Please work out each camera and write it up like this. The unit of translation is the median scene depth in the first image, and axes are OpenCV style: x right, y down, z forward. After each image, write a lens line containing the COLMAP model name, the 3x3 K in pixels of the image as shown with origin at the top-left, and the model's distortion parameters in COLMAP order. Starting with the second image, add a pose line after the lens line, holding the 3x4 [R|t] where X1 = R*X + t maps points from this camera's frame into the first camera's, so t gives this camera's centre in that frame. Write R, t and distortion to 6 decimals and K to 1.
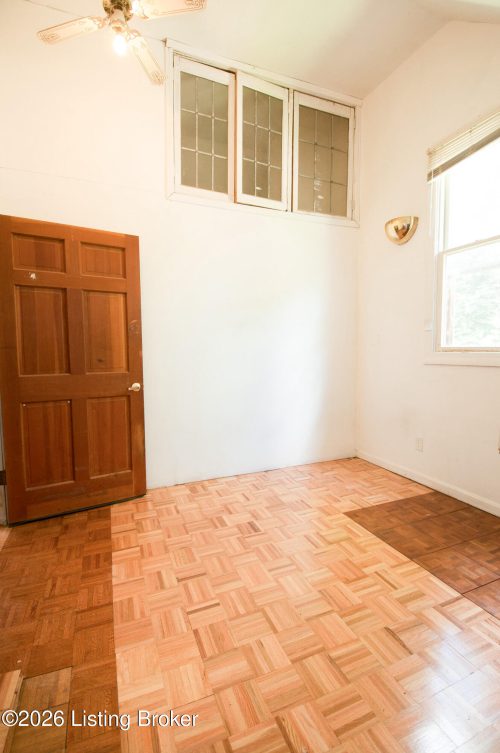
lens RADIAL K [[344.8, 0, 250.7], [0, 344.8, 379.1], [0, 0, 1]] dist [-0.014368, -0.001152]
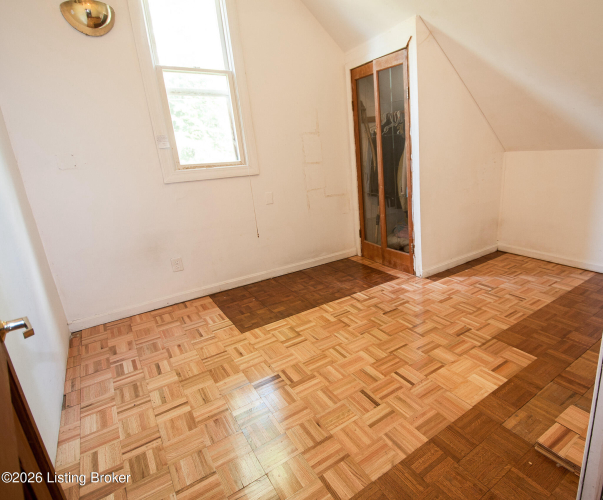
lens RADIAL K [[358.7, 0, 367.0], [0, 358.7, 245.1], [0, 0, 1]] dist [0.006031, -0.001186]
pose [[-0.245564, -0.237278, 0.939892, -0.835133], [0.147837, 0.949072, 0.278221, -0.102715], [-0.958041, 0.207271, -0.197979, 0.903542]]
